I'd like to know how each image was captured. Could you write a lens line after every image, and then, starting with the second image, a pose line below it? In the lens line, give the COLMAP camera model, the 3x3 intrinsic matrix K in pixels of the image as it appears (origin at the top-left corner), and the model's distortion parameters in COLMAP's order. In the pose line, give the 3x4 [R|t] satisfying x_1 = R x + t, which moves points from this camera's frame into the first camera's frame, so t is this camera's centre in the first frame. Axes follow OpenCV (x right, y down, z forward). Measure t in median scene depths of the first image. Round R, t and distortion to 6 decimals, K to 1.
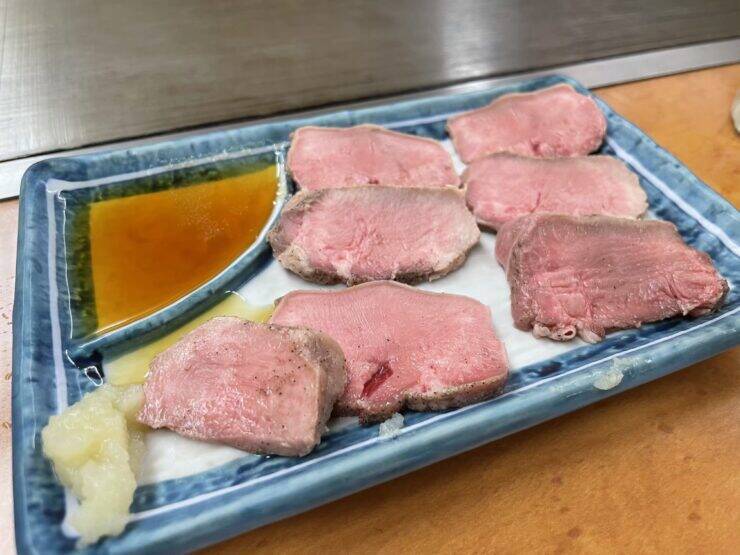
lens RADIAL K [[568.2, 0, 370.0], [0, 568.2, 277.5], [0, 0, 1]] dist [0.086685, -0.156796]
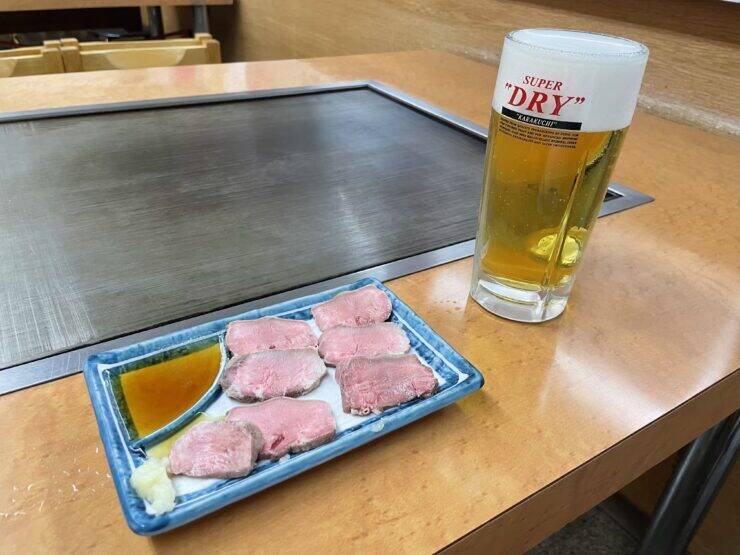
lens RADIAL K [[568.2, 0, 370.0], [0, 568.2, 277.5], [0, 0, 1]] dist [0.086685, -0.156796]
pose [[0.984991, -0.078346, 0.153803, 0.060992], [0.111930, 0.968228, -0.223620, 0.082704], [-0.131396, 0.237479, 0.962465, -1.092671]]
